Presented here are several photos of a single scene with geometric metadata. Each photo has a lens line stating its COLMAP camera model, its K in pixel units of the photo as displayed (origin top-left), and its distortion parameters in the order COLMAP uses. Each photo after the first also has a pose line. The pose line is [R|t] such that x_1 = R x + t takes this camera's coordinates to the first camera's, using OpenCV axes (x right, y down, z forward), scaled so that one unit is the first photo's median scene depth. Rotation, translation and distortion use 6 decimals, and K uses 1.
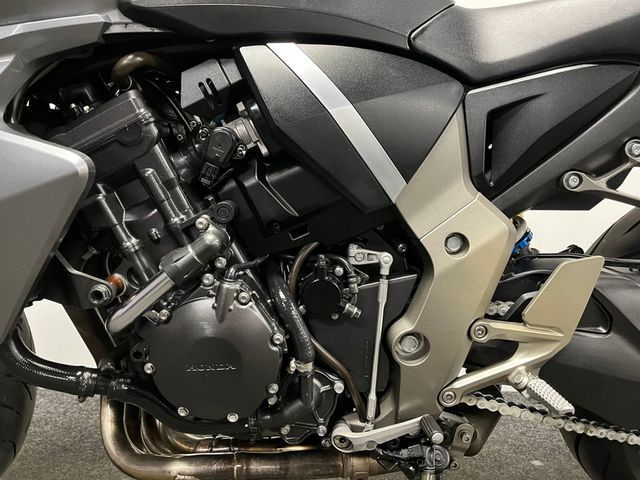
lens RADIAL K [[482.0, 0, 321.0], [0, 482.0, 242.9], [0, 0, 1]] dist [0.017200, 0.005079]
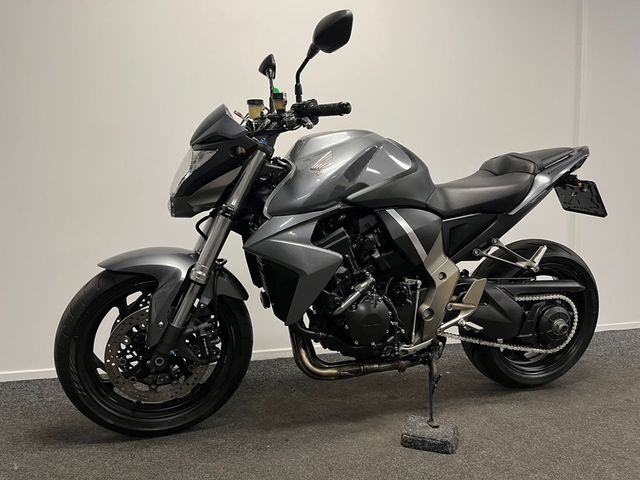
lens RADIAL K [[482.0, 0, 318.9], [0, 482.0, 238.6], [0, 0, 1]] dist [0.017200, 0.005079]
pose [[0.956427, -0.019653, 0.291308, -1.203470], [0.025272, 0.999560, -0.015539, -0.187174], [-0.290874, 0.022224, 0.956503, -1.466340]]
